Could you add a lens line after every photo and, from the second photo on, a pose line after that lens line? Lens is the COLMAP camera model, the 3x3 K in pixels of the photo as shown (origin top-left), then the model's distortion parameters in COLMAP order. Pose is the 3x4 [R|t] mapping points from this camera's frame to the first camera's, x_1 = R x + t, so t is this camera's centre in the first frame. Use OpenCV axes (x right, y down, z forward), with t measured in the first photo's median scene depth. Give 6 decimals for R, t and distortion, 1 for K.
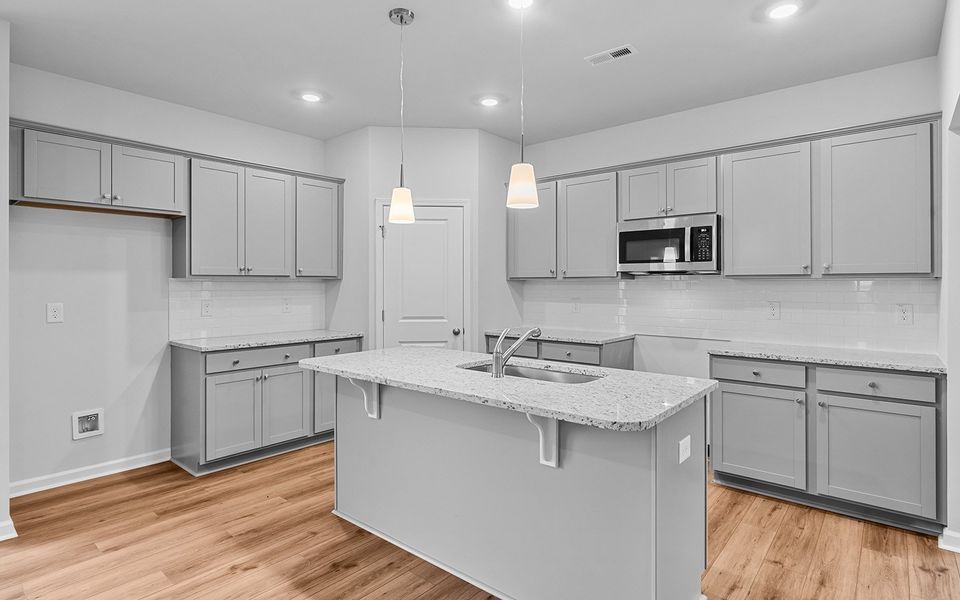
lens RADIAL K [[493.0, 0, 486.5], [0, 493.0, 281.8], [0, 0, 1]] dist [0.001340, -0.001853]
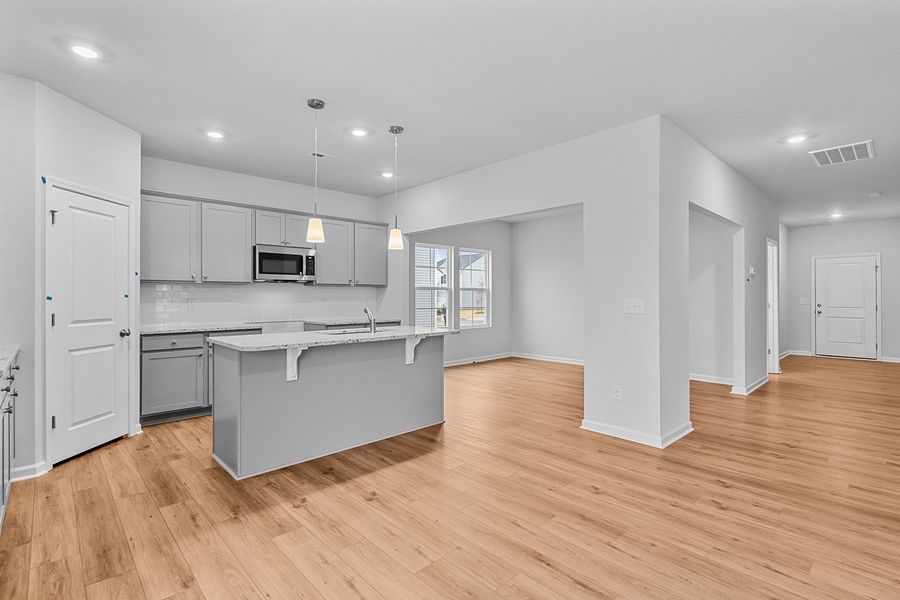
lens RADIAL K [[415.7, 0, 446.5], [0, 415.7, 294.1], [0, 0, 1]] dist [-0.009018, 0.001427]
pose [[0.124606, 0.004631, 0.992196, -0.982492], [-0.004279, 0.999982, -0.004130, 0.030128], [-0.992197, -0.003731, 0.124624, 0.324904]]
